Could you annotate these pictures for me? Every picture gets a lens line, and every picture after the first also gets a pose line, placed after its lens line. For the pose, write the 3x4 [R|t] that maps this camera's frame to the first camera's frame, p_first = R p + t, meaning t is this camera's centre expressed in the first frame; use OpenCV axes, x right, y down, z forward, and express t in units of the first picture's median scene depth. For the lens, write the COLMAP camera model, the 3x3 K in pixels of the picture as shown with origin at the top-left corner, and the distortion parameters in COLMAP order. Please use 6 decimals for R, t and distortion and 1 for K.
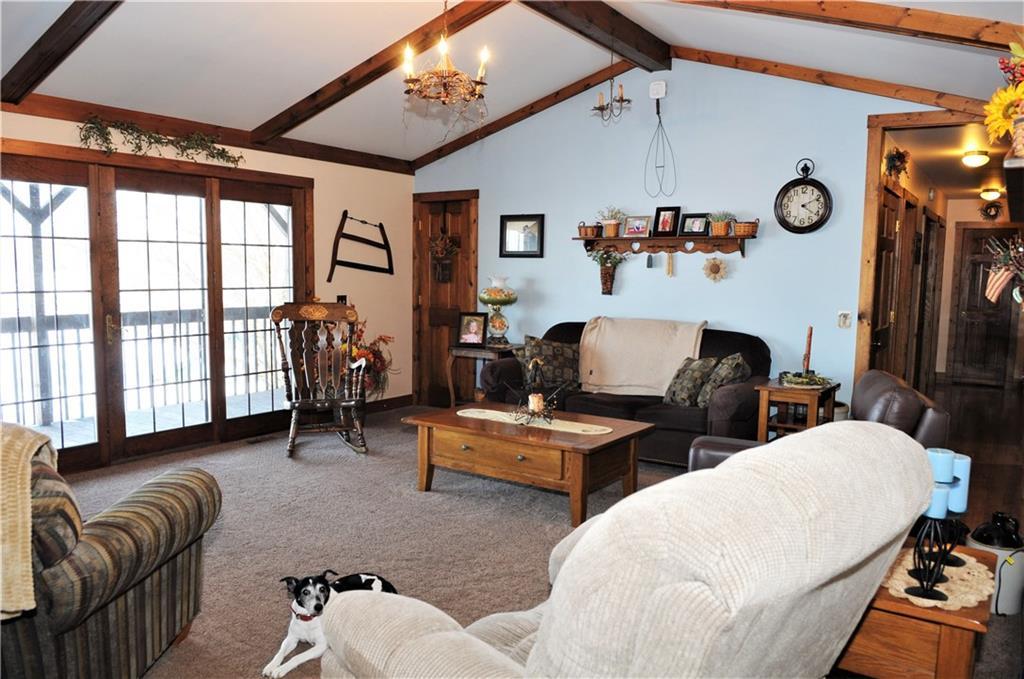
lens RADIAL K [[760.0, 0, 509.3], [0, 760.0, 350.3], [0, 0, 1]] dist [-0.027069, -0.032154]
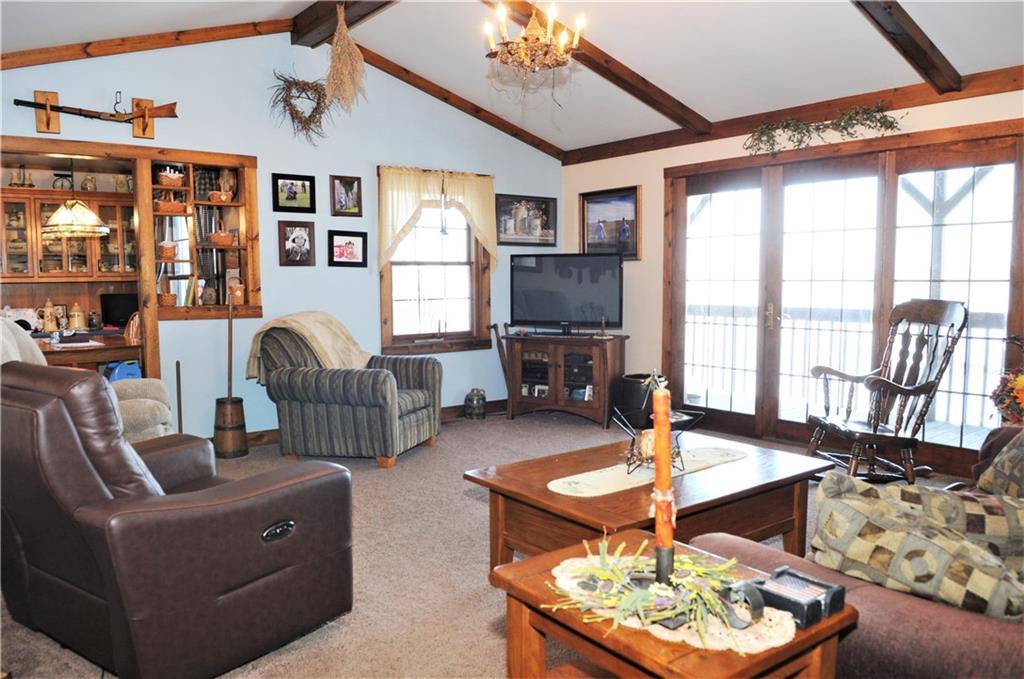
lens RADIAL K [[760.0, 0, 509.3], [0, 760.0, 350.3], [0, 0, 1]] dist [-0.027069, -0.032154]
pose [[-0.324225, 0.103134, -0.940341, 0.568012], [-0.080672, 0.987404, 0.136111, -0.089226], [0.942534, 0.119990, -0.311821, 0.897816]]
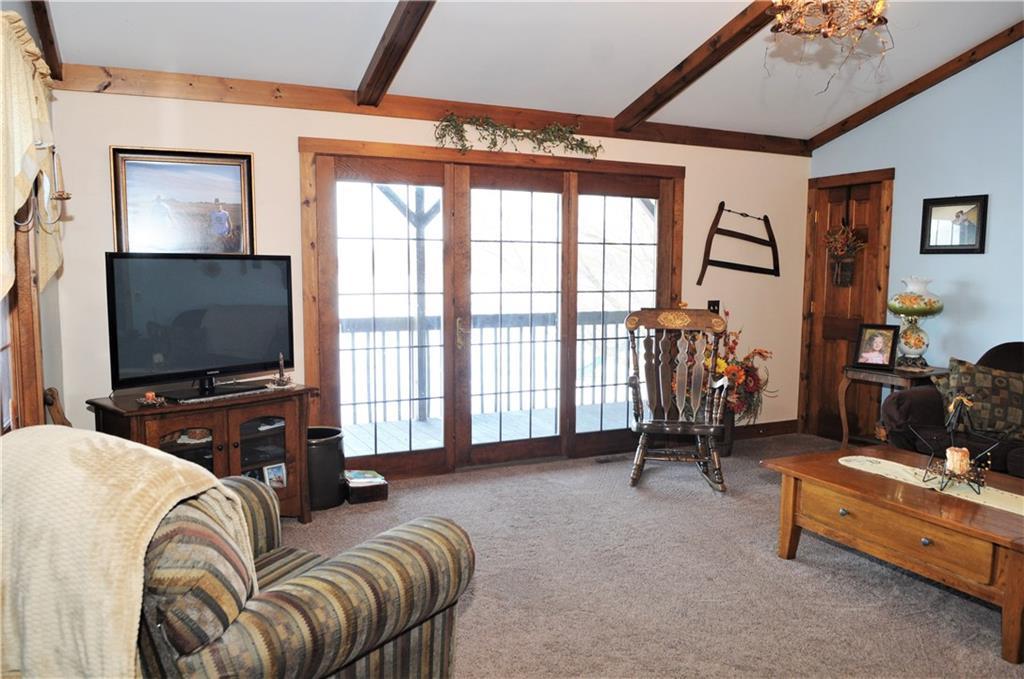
lens RADIAL K [[760.0, 0, 509.3], [0, 760.0, 350.3], [0, 0, 1]] dist [-0.027069, -0.032154]
pose [[0.864480, 0.044182, -0.500723, 0.015776], [-0.045595, 0.998916, 0.009422, -0.015813], [0.500596, 0.014685, 0.865557, 0.164738]]
